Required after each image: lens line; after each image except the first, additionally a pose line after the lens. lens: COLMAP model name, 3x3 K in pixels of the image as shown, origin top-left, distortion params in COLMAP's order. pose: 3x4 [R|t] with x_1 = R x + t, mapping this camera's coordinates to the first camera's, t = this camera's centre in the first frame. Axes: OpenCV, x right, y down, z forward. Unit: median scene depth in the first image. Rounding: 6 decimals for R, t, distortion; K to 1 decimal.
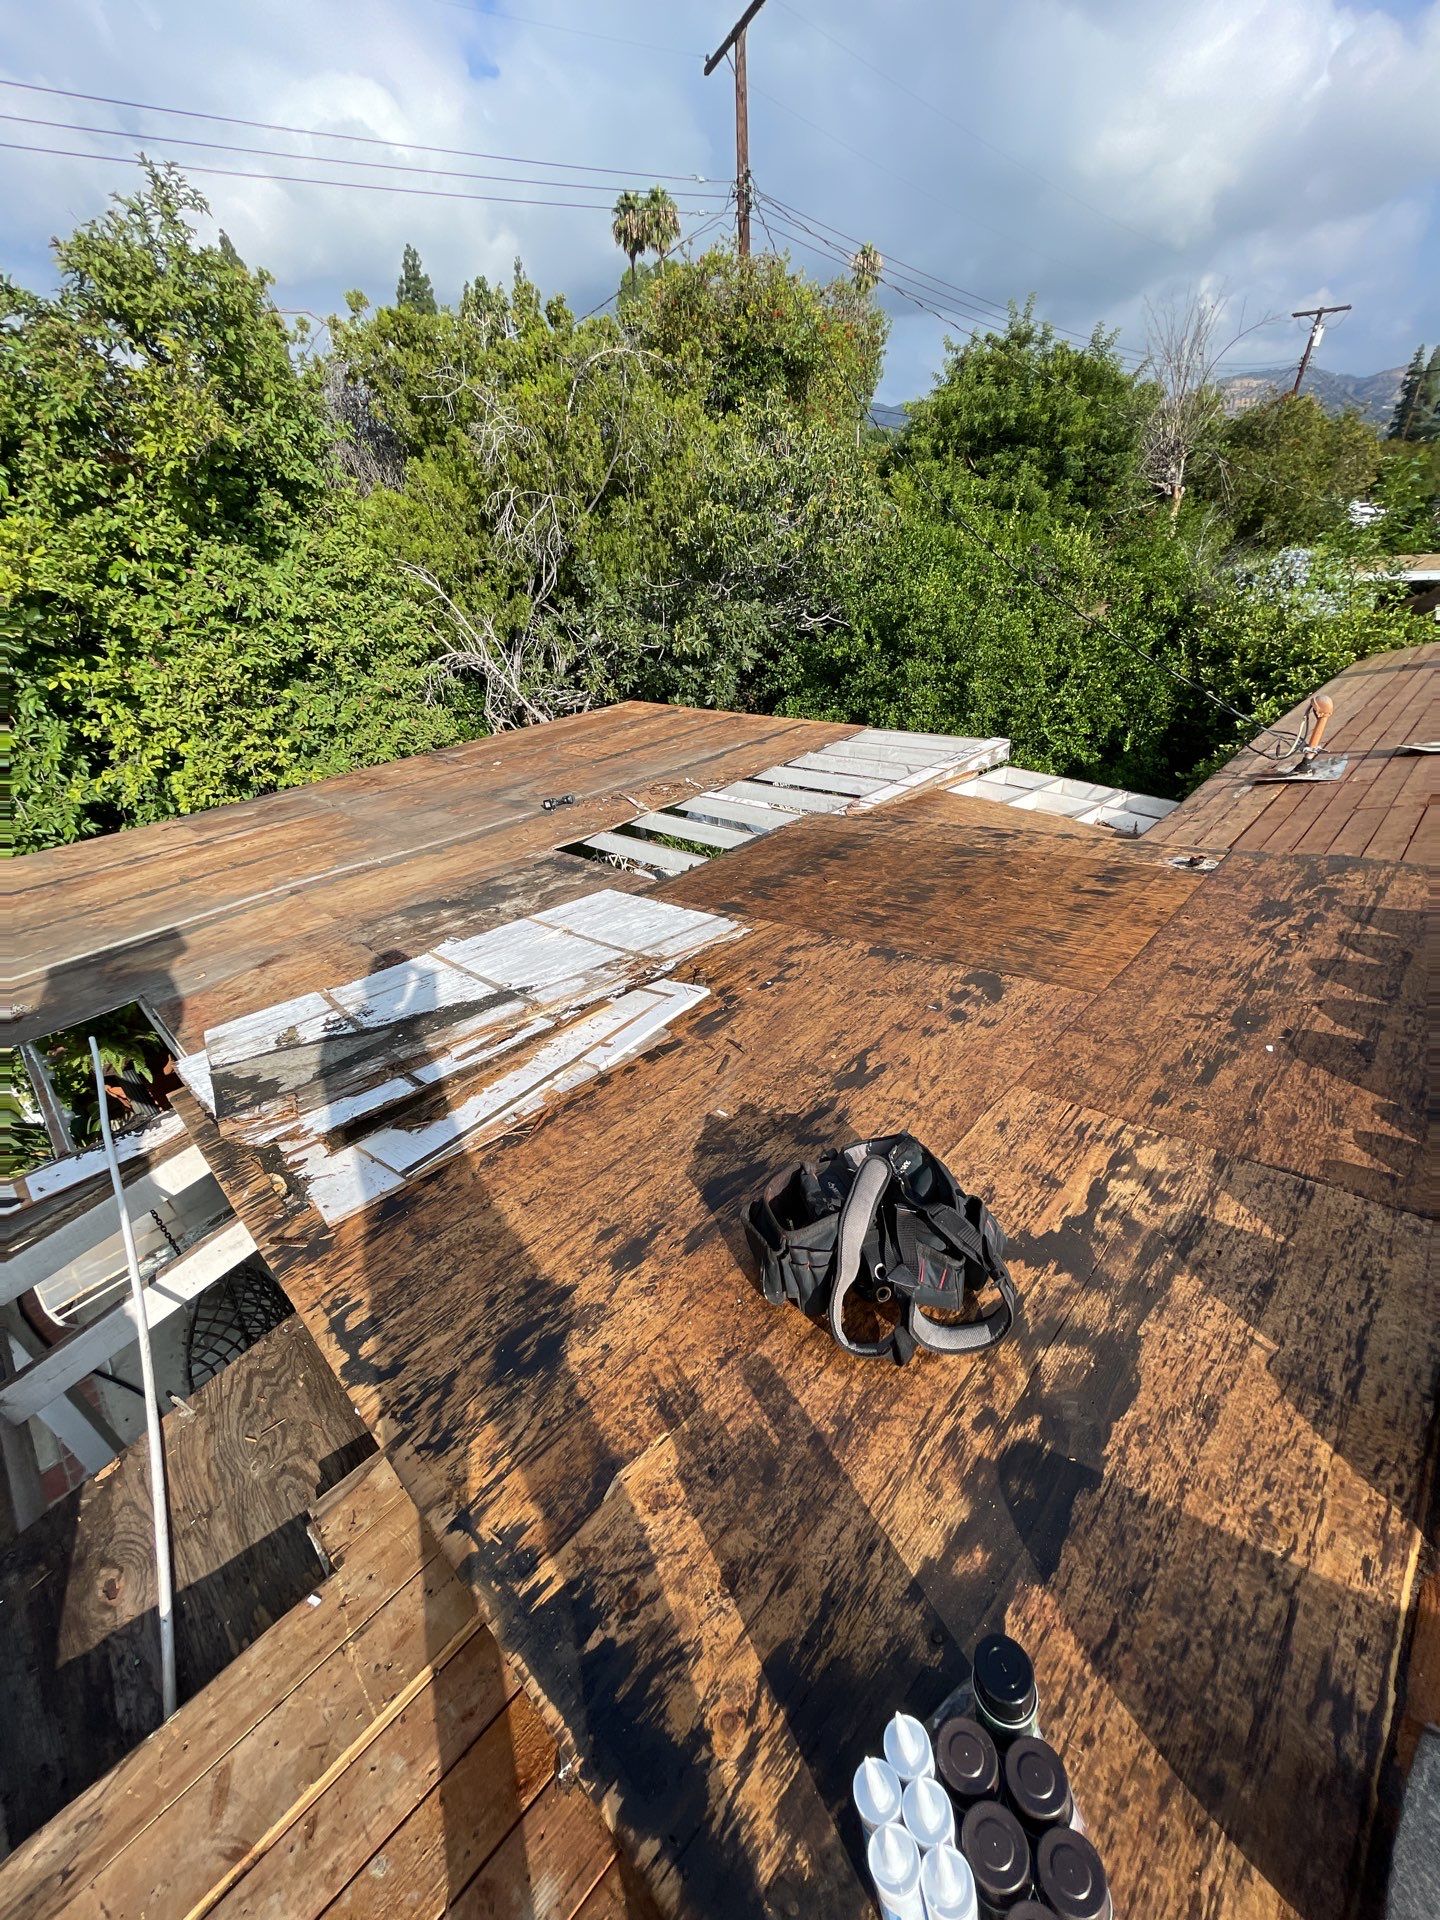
lens RADIAL K [[765.0, 0, 713.4], [0, 765.0, 960.4], [0, 0, 1]] dist [-0.000208, -0.000762]
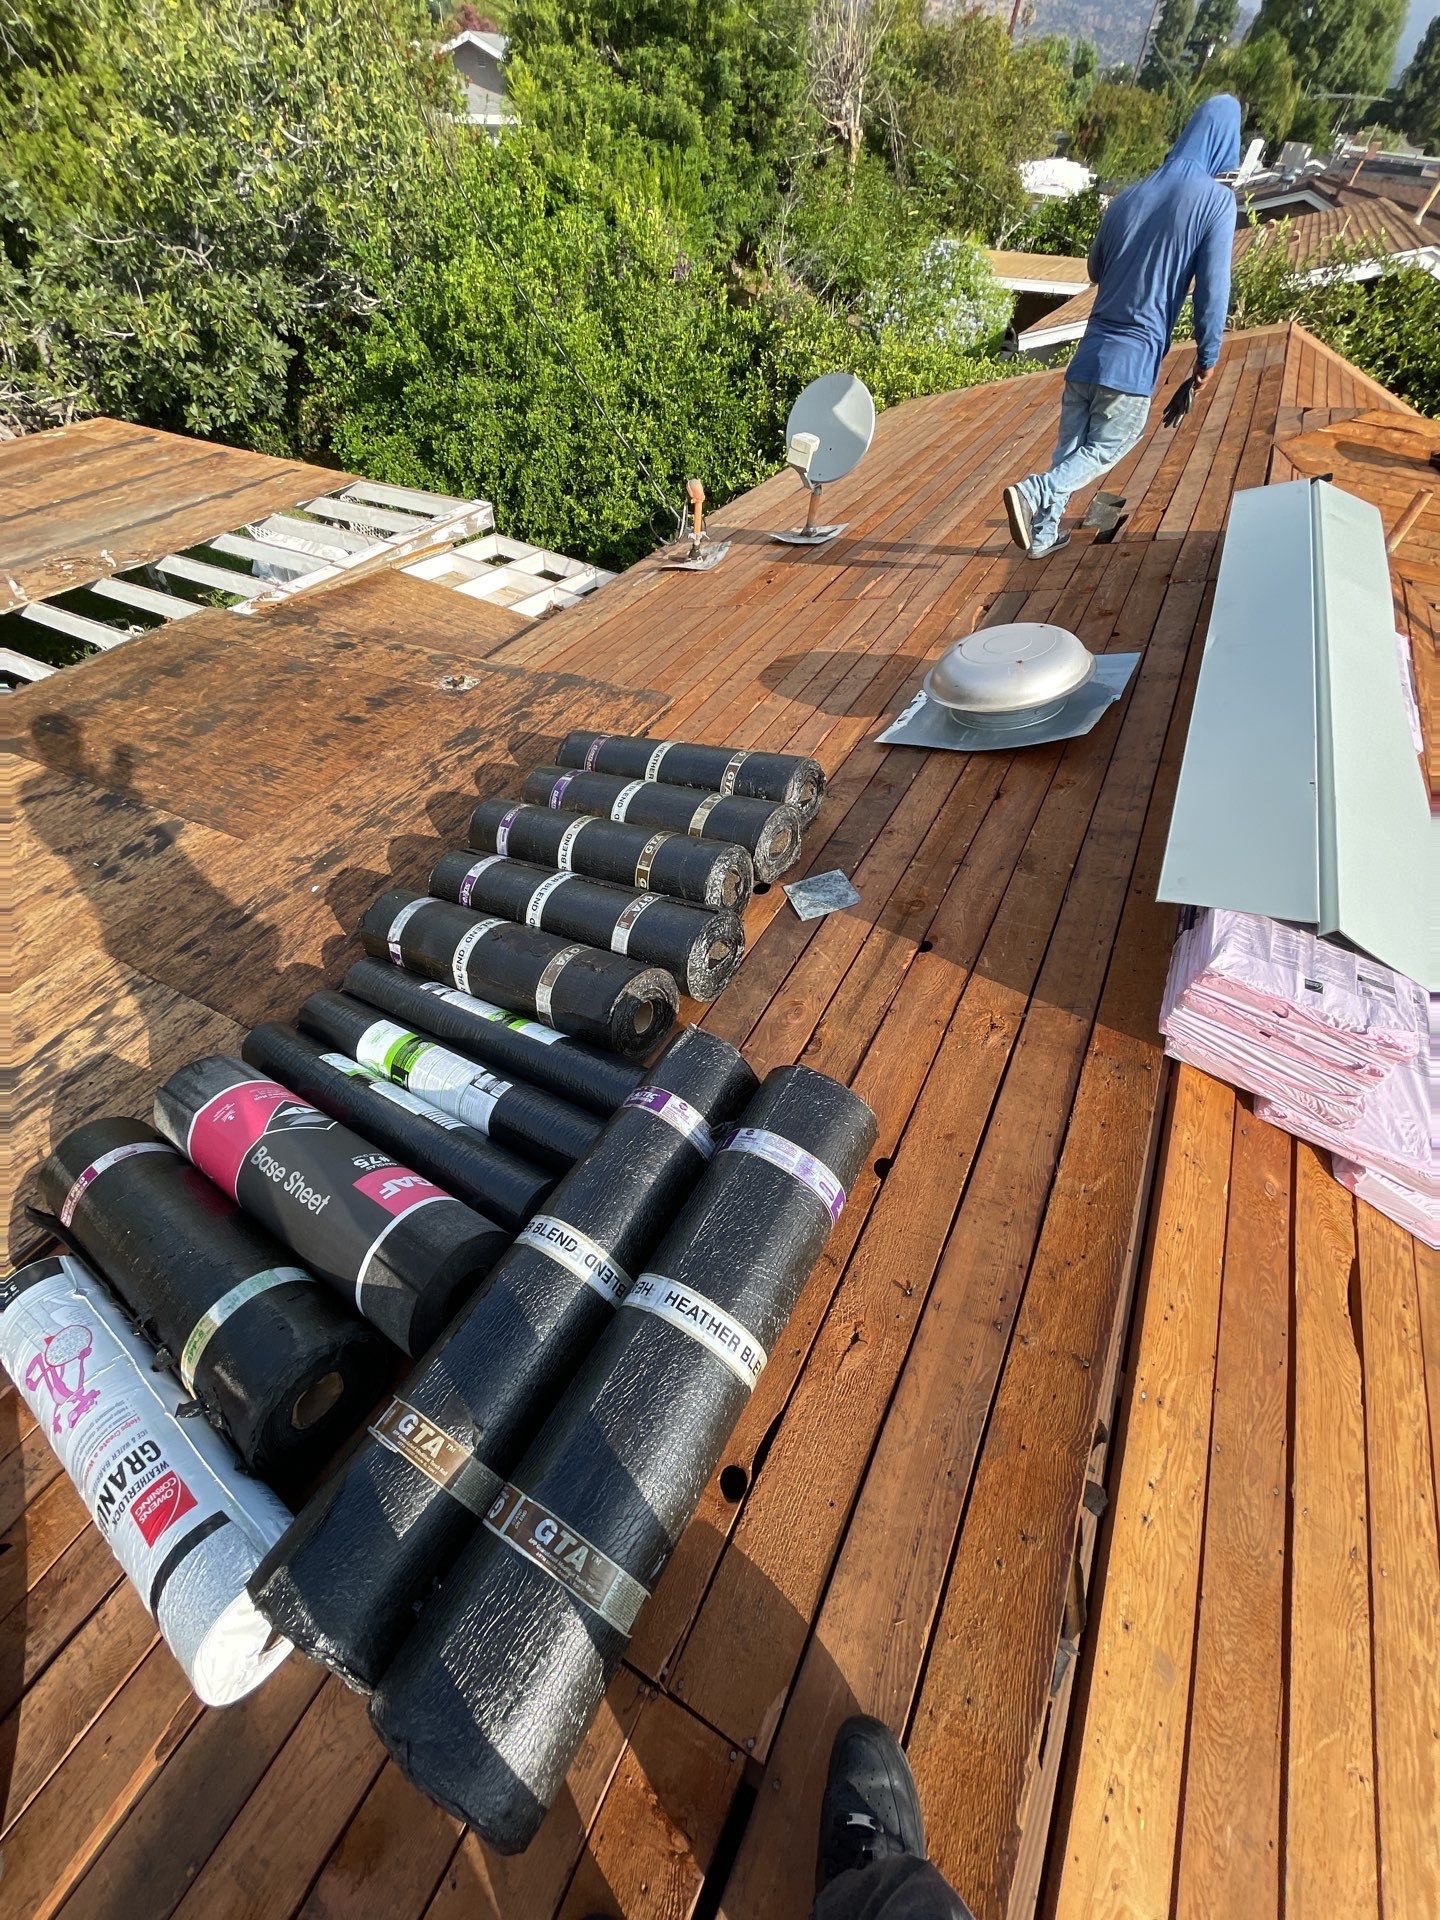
lens RADIAL K [[753.4, 0, 722.7], [0, 753.4, 955.3], [0, 0, 1]] dist [0.002356, 0.000470]
pose [[0.957431, -0.141253, 0.251741, 0.364943], [0.053316, 0.943624, 0.326697, -0.050770], [-0.283695, -0.299368, 0.910986, -0.112093]]
